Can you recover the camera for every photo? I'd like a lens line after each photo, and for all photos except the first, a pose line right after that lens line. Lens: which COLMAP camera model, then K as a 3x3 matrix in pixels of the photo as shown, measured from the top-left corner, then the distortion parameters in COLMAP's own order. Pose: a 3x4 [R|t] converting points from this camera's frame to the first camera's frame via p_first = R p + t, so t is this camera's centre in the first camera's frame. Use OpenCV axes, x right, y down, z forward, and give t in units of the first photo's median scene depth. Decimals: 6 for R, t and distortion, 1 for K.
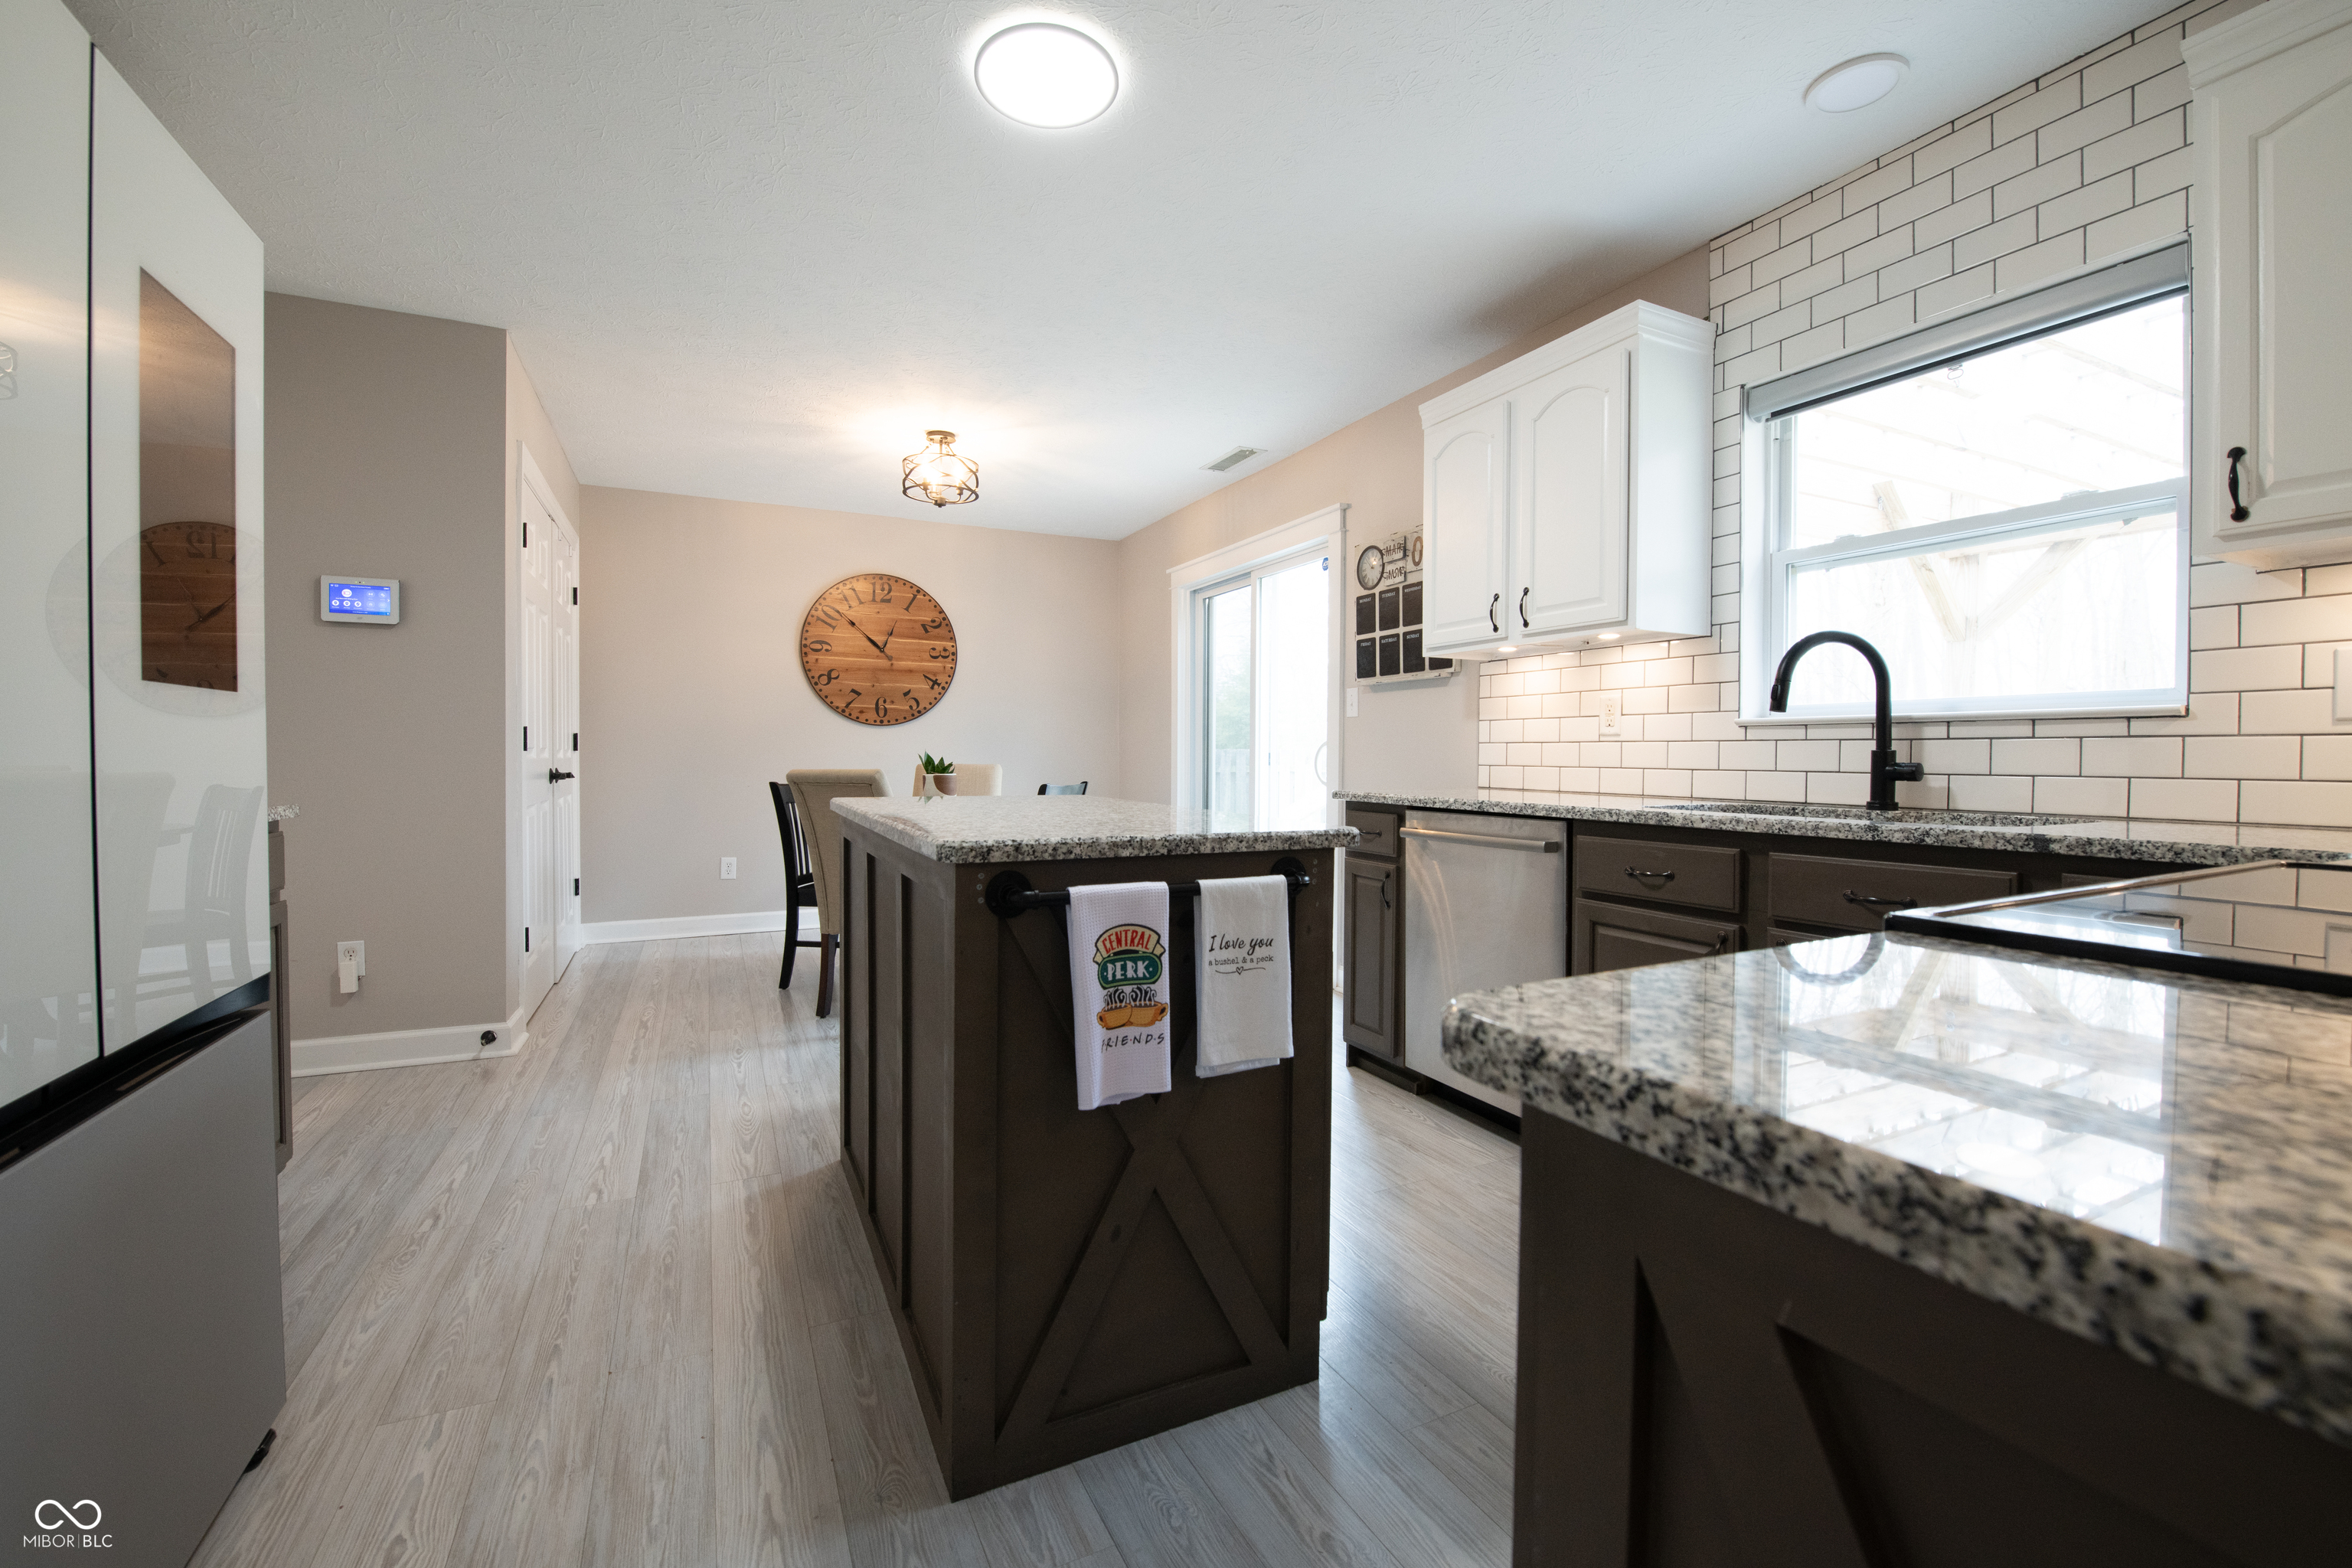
lens RADIAL K [[955.4, 0, 1177.1], [0, 955.4, 773.8], [0, 0, 1]] dist [-0.017655, -0.000764]
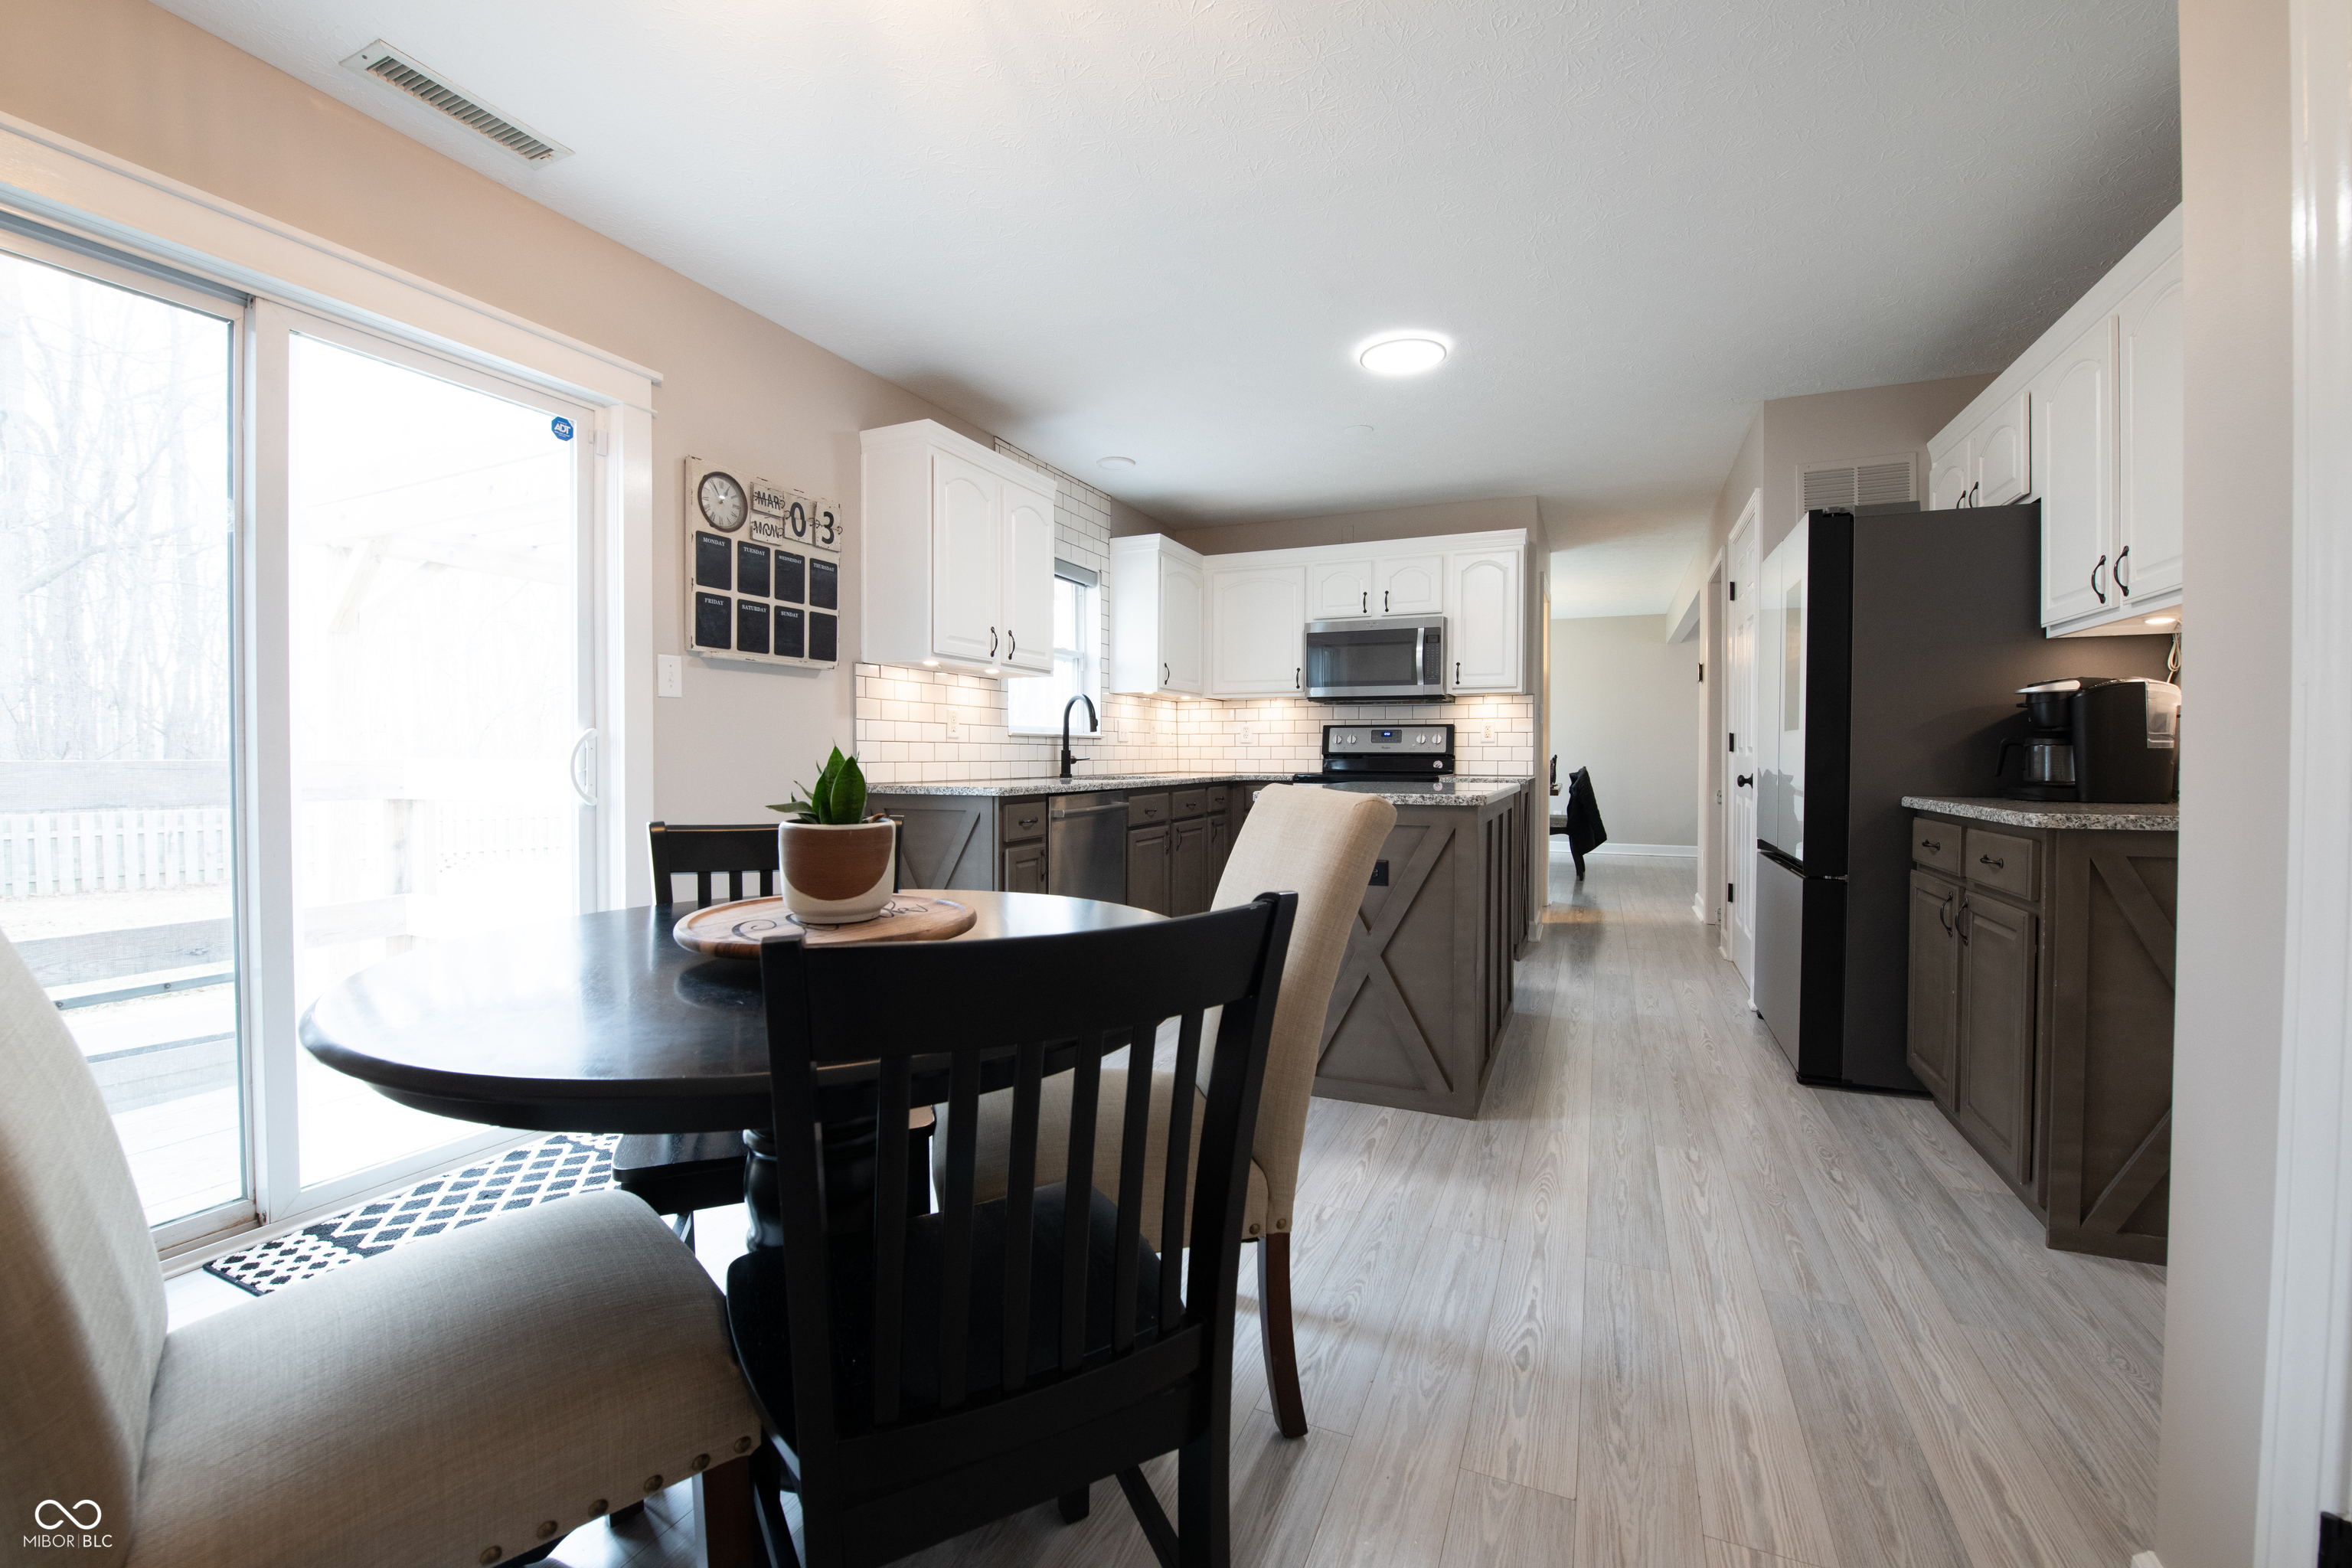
lens RADIAL K [[955.4, 0, 1177.1], [0, 955.4, 773.8], [0, 0, 1]] dist [-0.017655, -0.000764]
pose [[-0.639018, -0.021795, 0.768883, -0.881435], [0.010700, 0.999250, 0.037217, -0.039945], [-0.769118, 0.032009, -0.638305, 1.771232]]
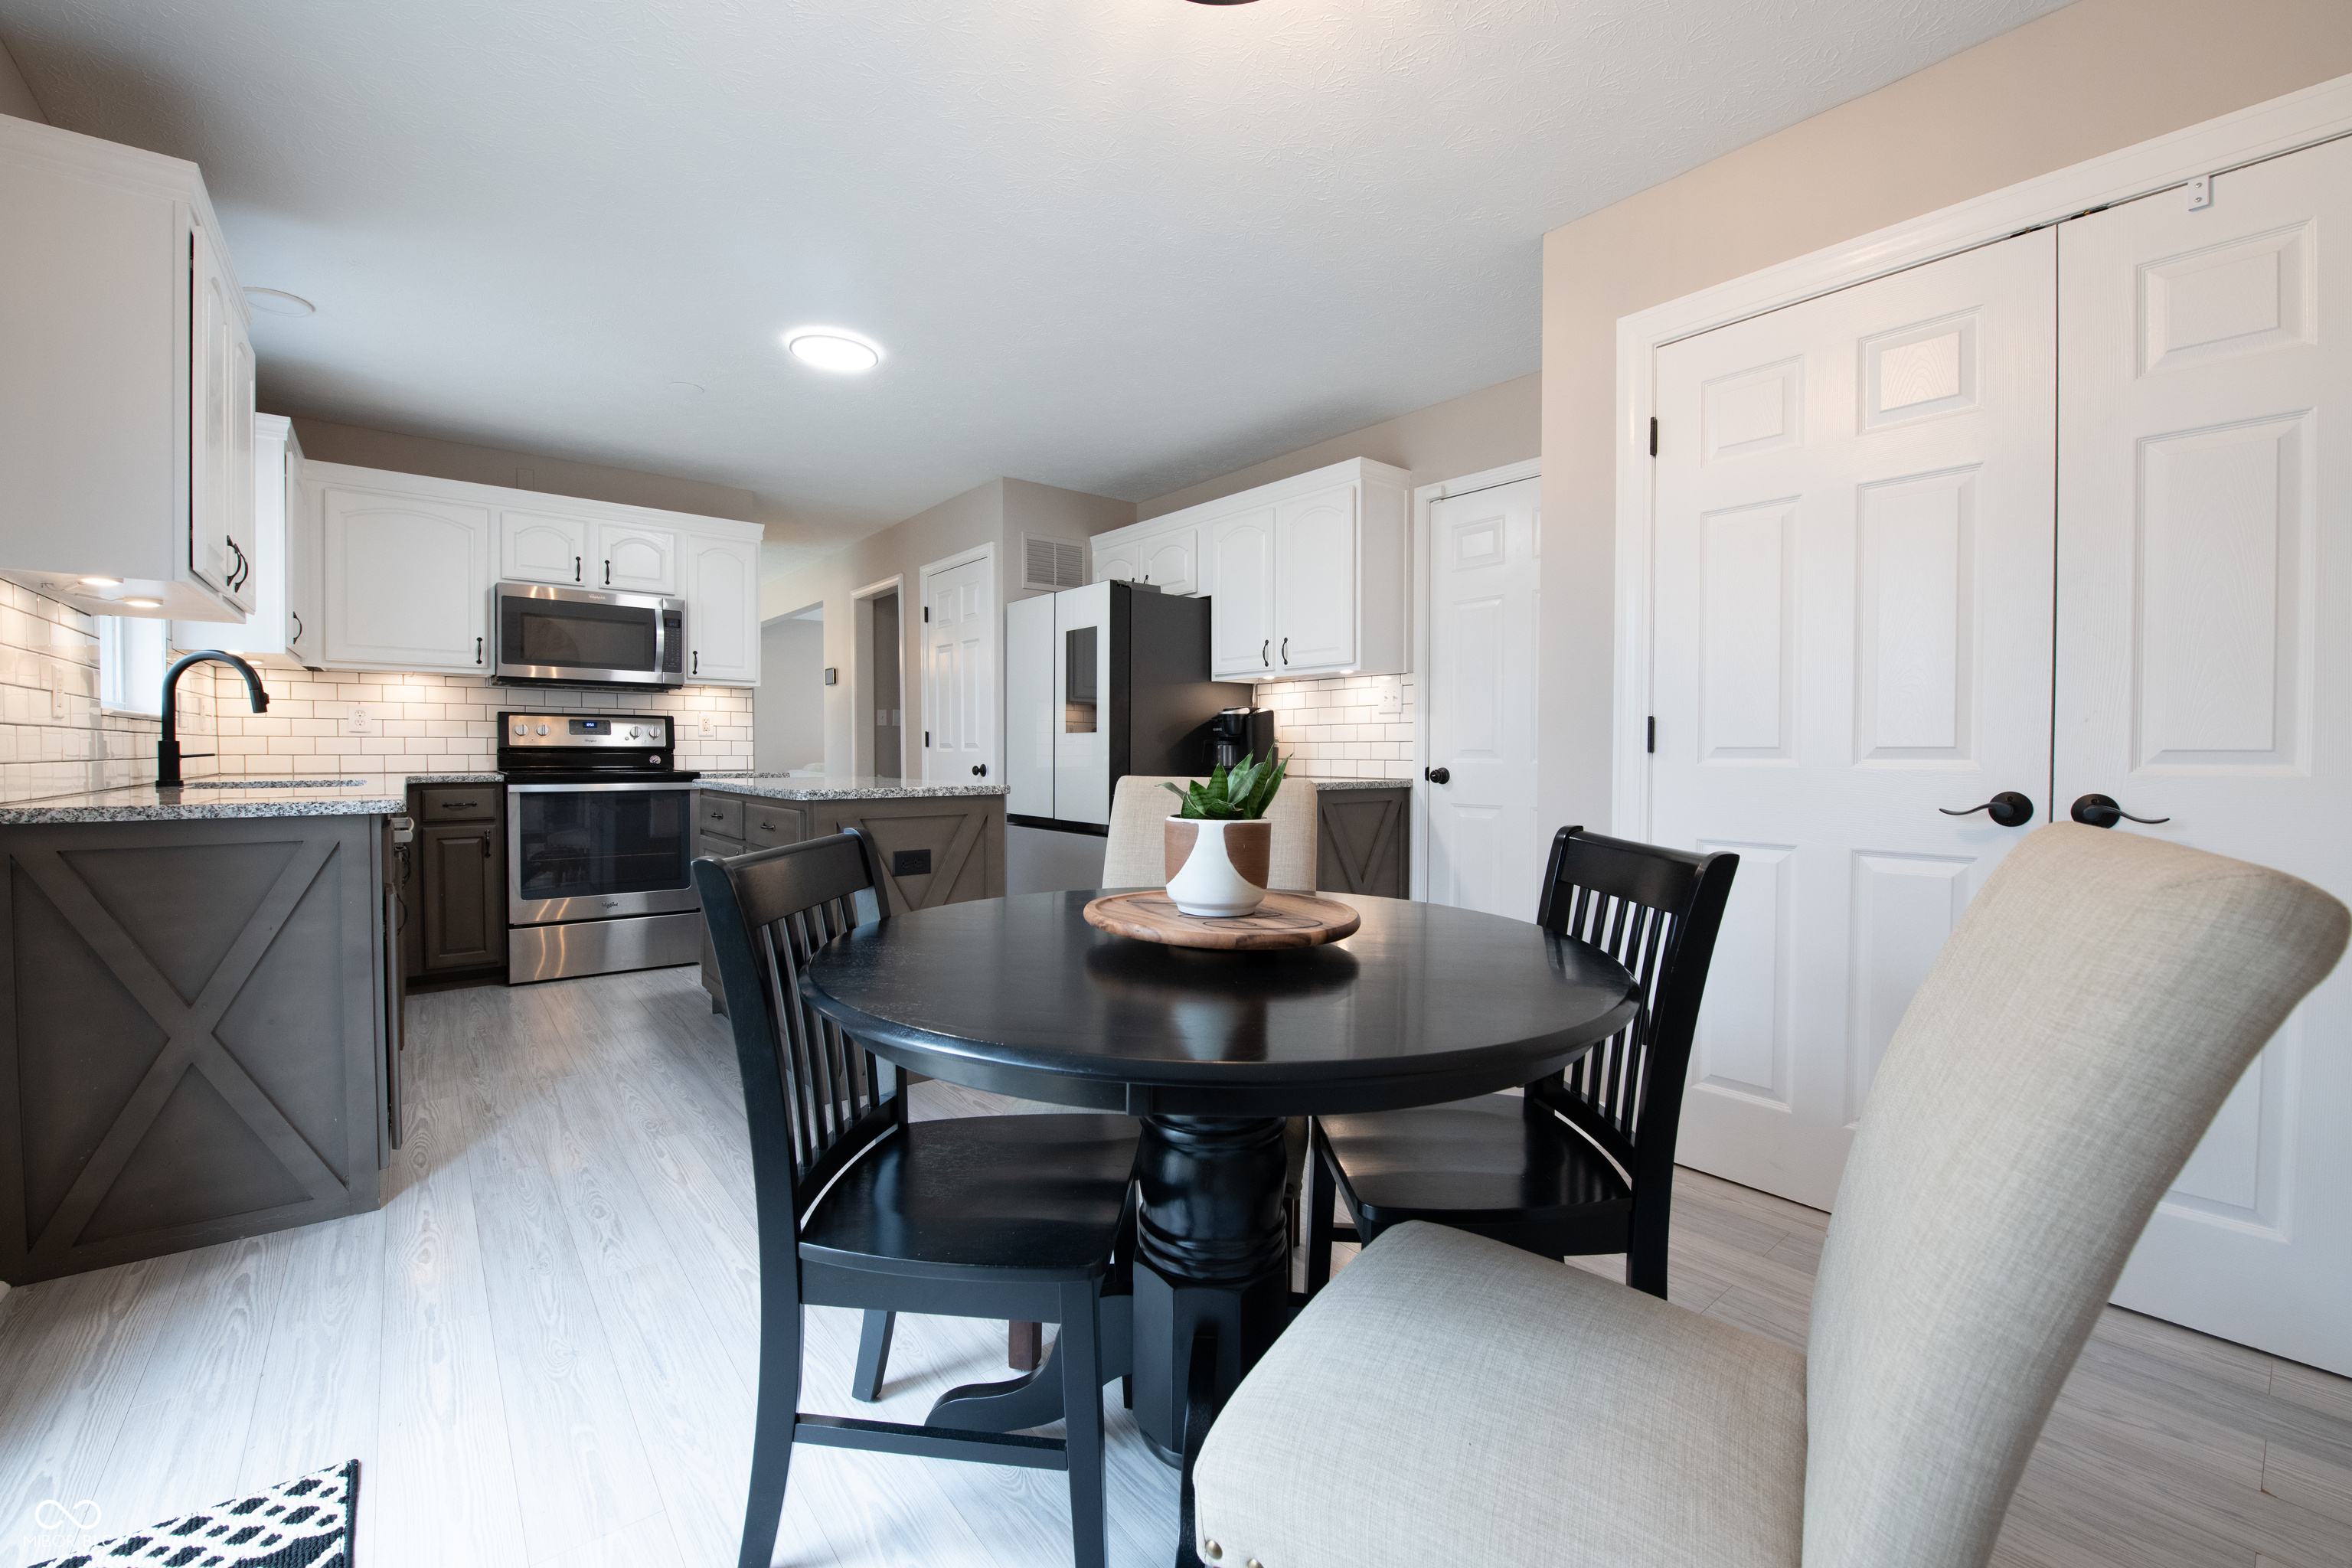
lens RADIAL K [[956.9, 0, 1178.5], [0, 956.9, 775.0], [0, 0, 1]] dist [-0.014100, -0.004591]
pose [[-0.975342, -0.003893, -0.220665, -0.265281], [-0.013789, 0.998966, 0.043323, -0.042737], [0.220268, 0.045297, -0.974387, 2.073625]]
